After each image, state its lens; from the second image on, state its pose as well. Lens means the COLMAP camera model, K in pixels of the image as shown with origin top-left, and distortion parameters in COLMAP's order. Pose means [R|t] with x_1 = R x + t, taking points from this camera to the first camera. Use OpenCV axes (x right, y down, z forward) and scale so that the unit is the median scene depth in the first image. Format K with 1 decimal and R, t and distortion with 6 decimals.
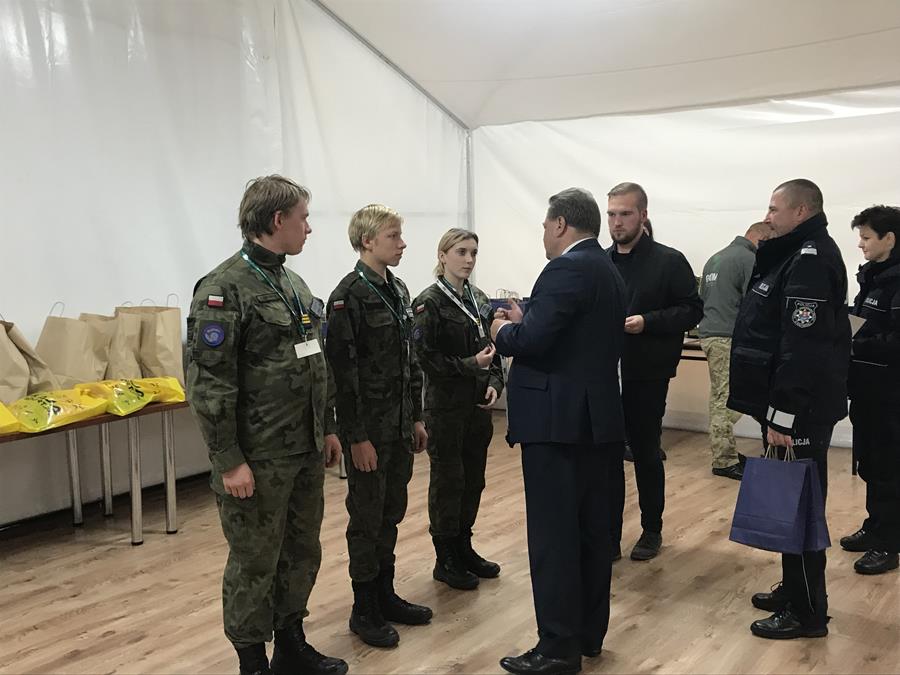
lens RADIAL K [[1021.4, 0, 446.4], [0, 1021.4, 341.0], [0, 0, 1]] dist [0.017410, 0.000000]
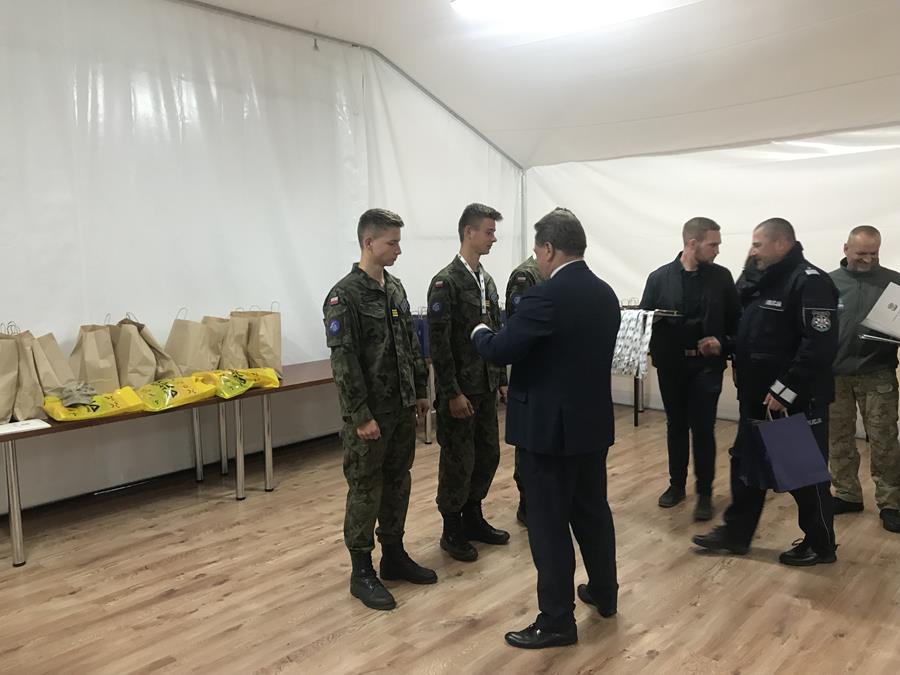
lens RADIAL K [[761.7, 0, 455.7], [0, 761.7, 329.0], [0, 0, 1]] dist [0.011324, 0.009774]
pose [[0.993449, 0.012112, -0.113634, 0.067670], [-0.011999, 0.999927, 0.001679, -0.017273], [0.113646, -0.000305, 0.993521, 0.091628]]
